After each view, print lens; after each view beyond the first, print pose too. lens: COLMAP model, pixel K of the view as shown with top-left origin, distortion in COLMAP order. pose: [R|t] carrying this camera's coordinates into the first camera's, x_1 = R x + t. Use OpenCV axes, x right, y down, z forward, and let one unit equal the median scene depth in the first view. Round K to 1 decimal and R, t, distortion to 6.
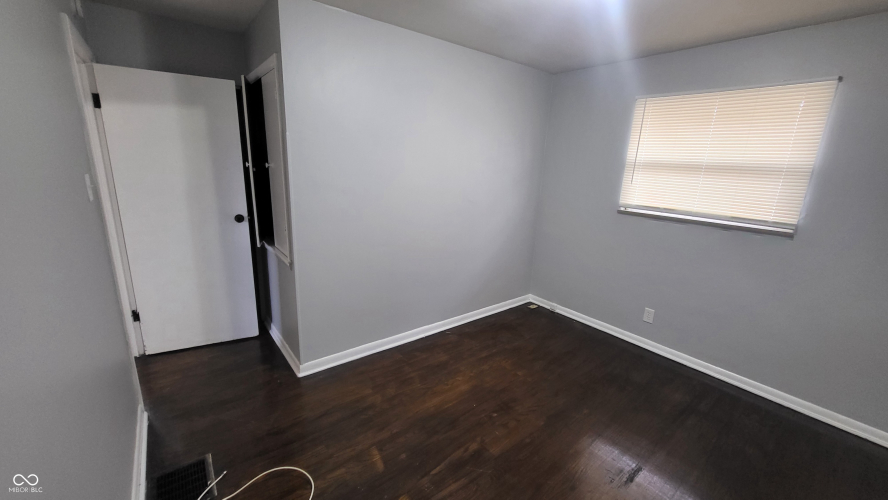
lens RADIAL K [[351.9, 0, 443.0], [0, 351.9, 245.7], [0, 0, 1]] dist [0.004306, -0.000486]
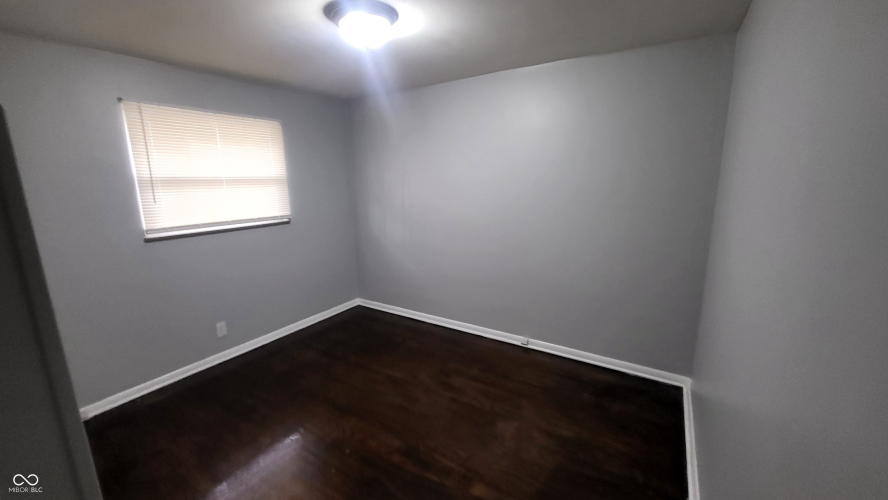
lens RADIAL K [[351.9, 0, 443.0], [0, 351.9, 253.9], [0, 0, 1]] dist [0.004306, -0.000486]
pose [[-0.335987, -0.237962, 0.911310, -0.602466], [0.222988, 0.919953, 0.322432, -0.224614], [-0.915089, 0.311544, -0.256030, 0.757920]]
